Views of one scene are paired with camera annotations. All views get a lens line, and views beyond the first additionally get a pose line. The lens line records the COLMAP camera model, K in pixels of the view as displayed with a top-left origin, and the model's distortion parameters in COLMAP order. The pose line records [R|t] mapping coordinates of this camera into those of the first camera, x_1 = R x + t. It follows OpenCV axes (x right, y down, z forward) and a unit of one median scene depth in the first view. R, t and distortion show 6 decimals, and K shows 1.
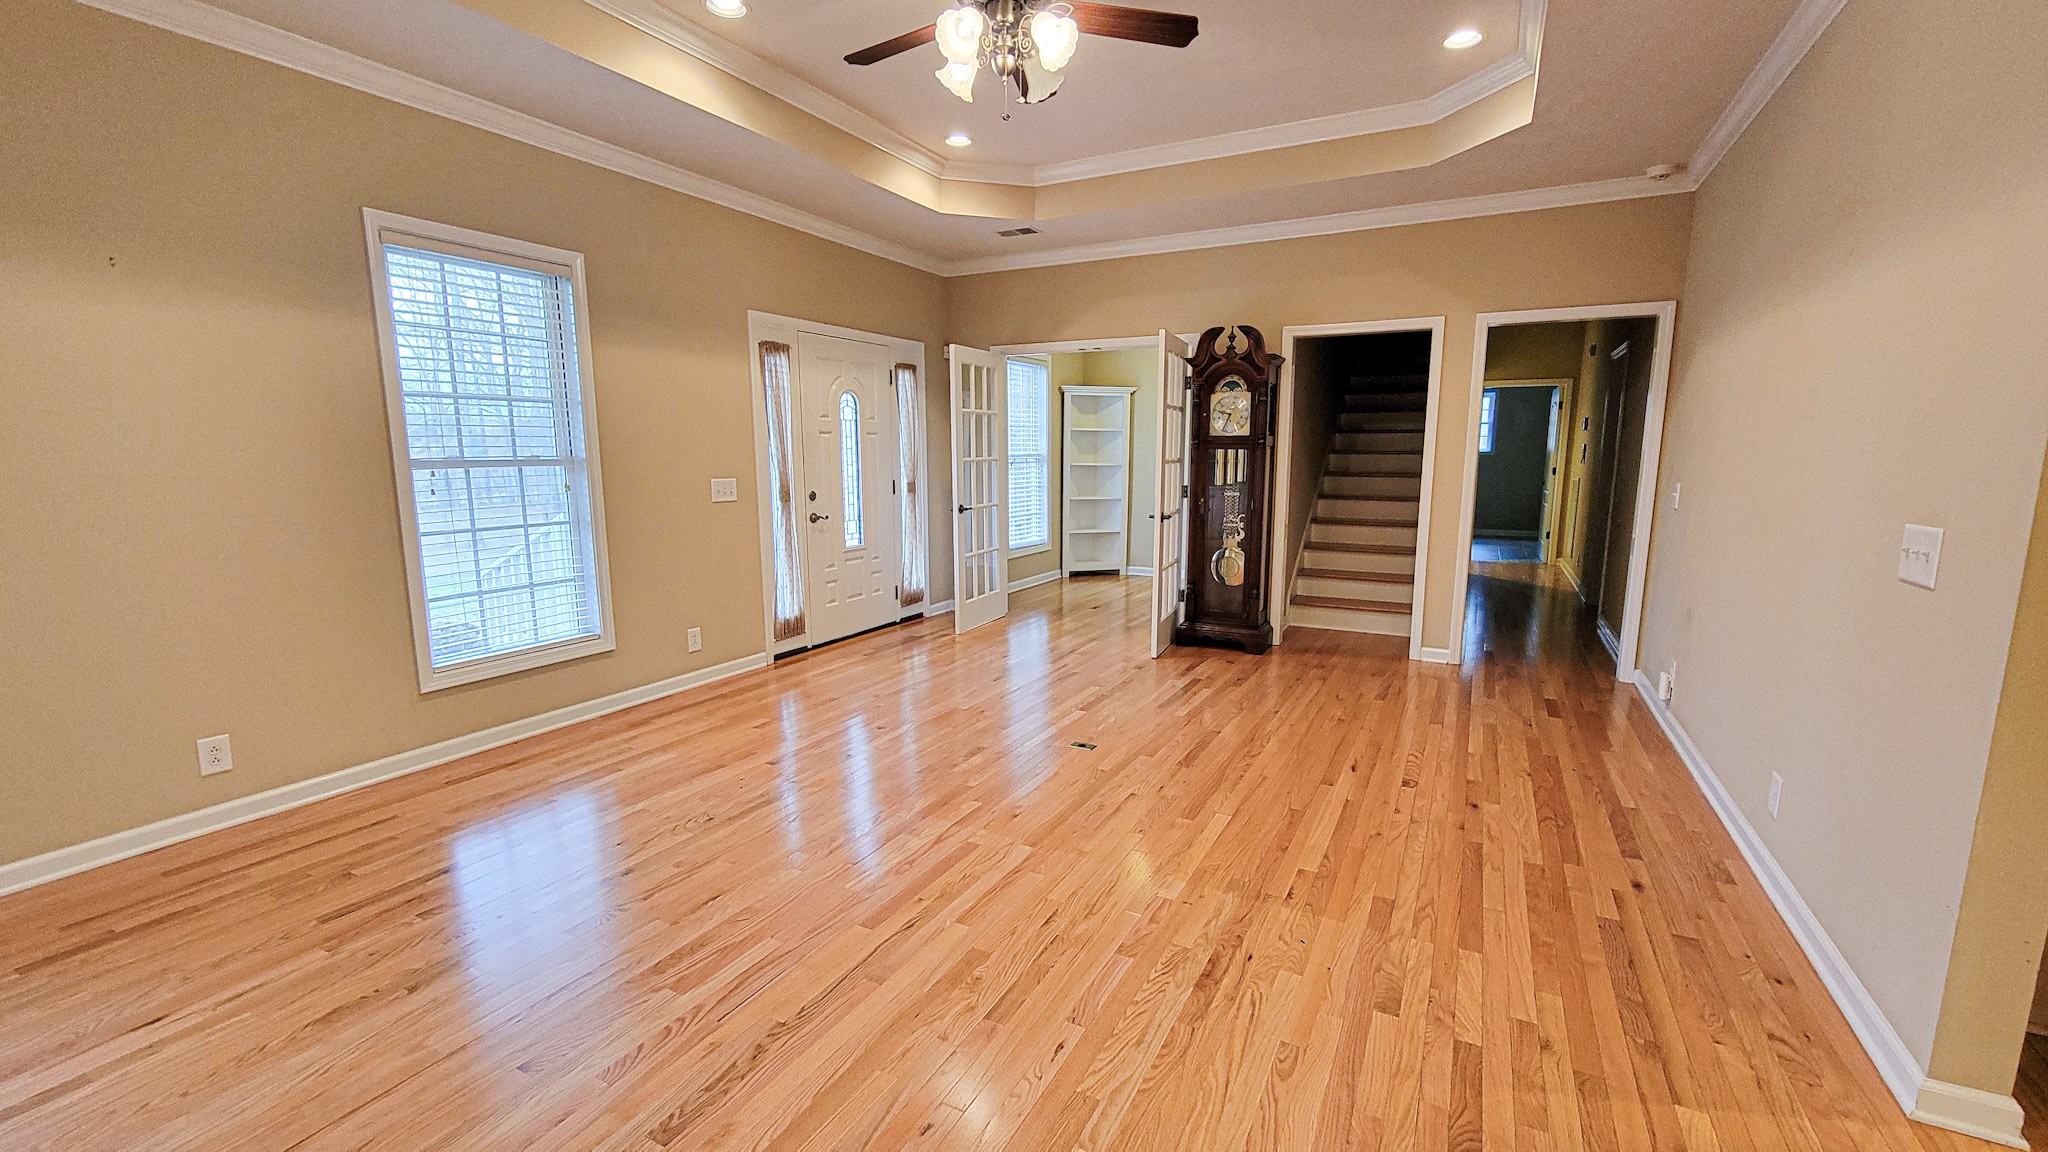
lens RADIAL K [[835.5, 0, 1034.6], [0, 835.5, 583.4], [0, 0, 1]] dist [0.000433, -0.000890]
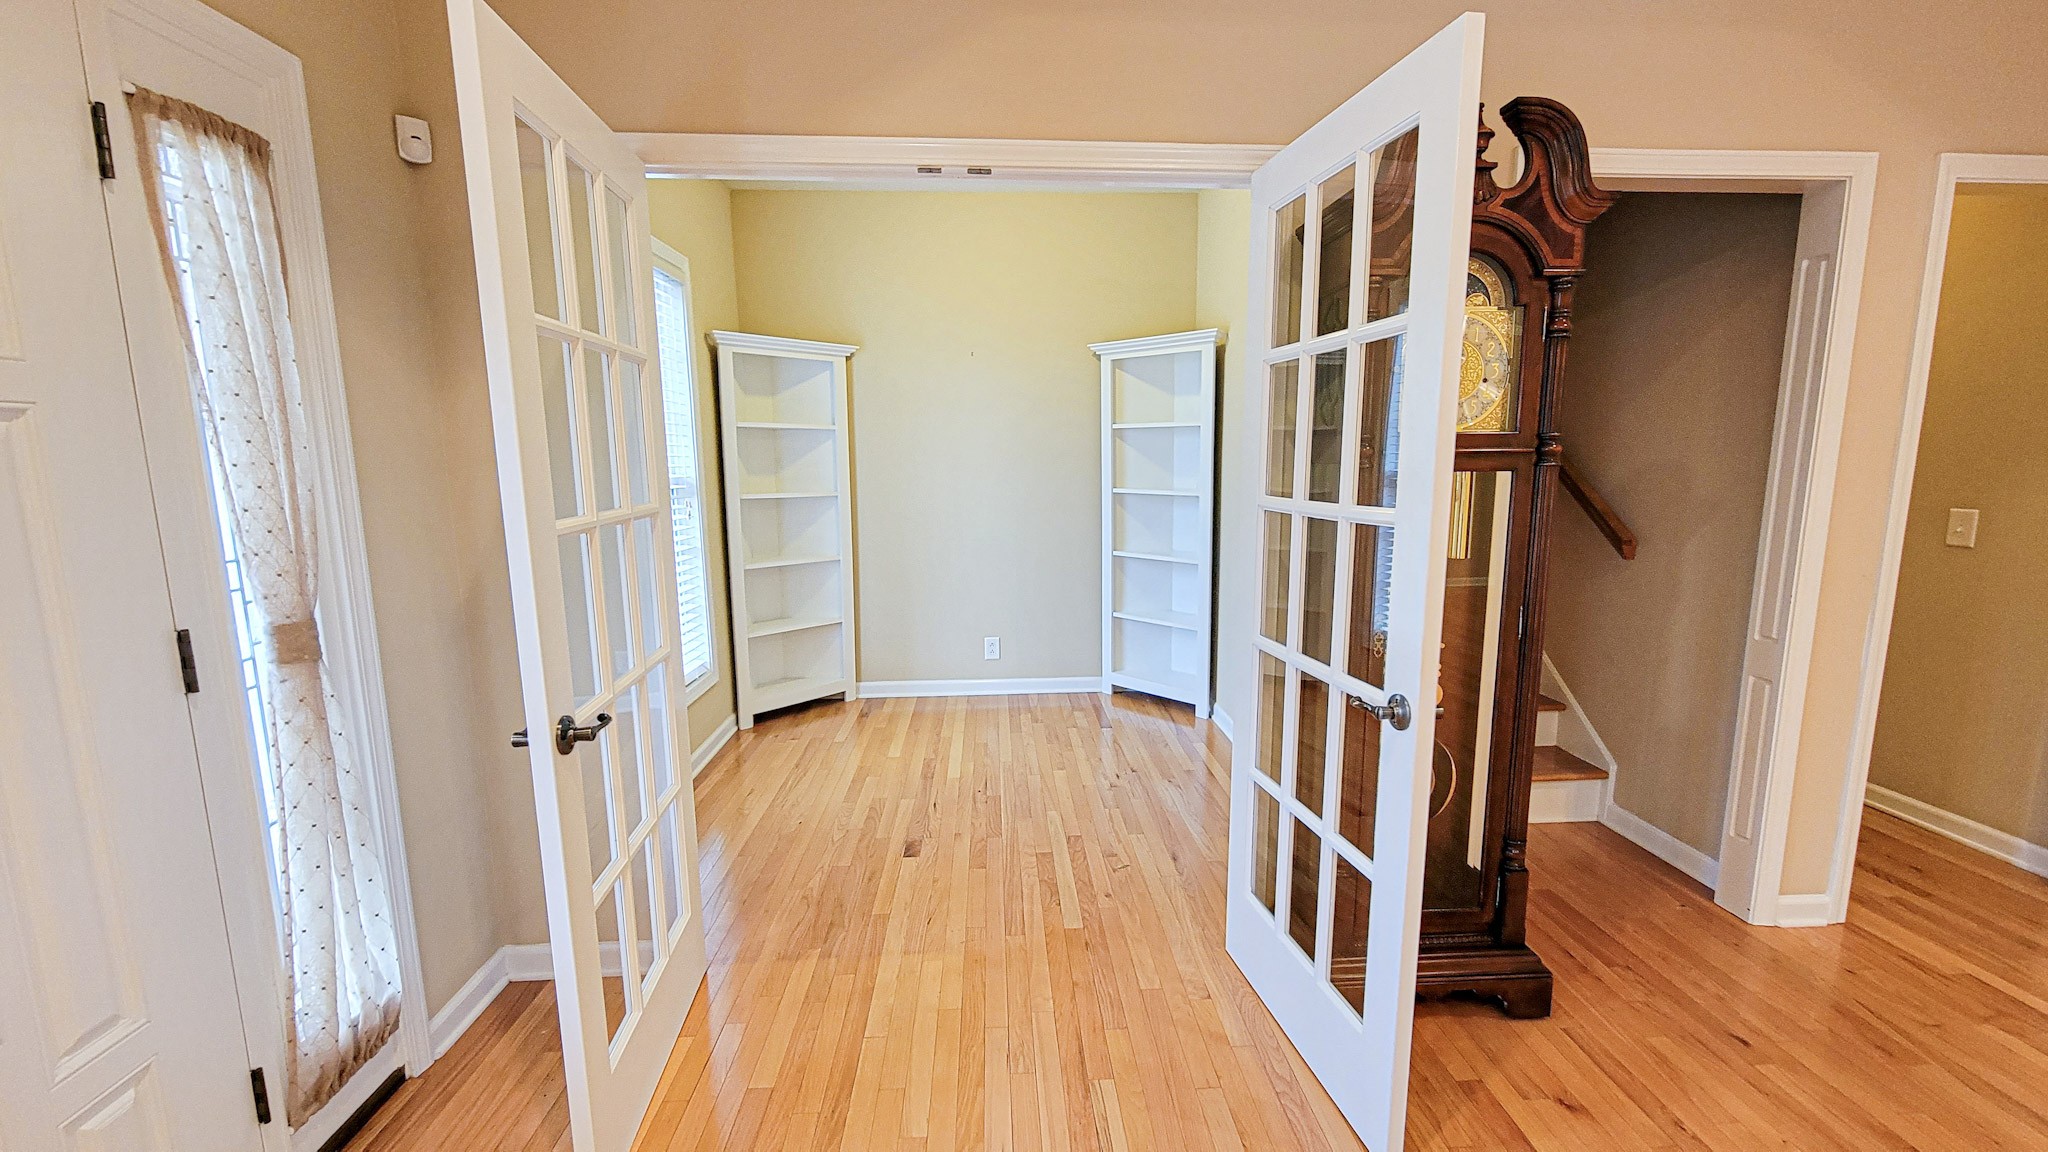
lens RADIAL K [[835.5, 0, 1034.6], [0, 835.5, 583.4], [0, 0, 1]] dist [0.000433, -0.000890]
pose [[0.853602, -0.086502, 0.513694, -0.087380], [0.090826, 0.995726, 0.016748, -0.116994], [-0.512947, 0.032360, 0.857810, 0.683445]]
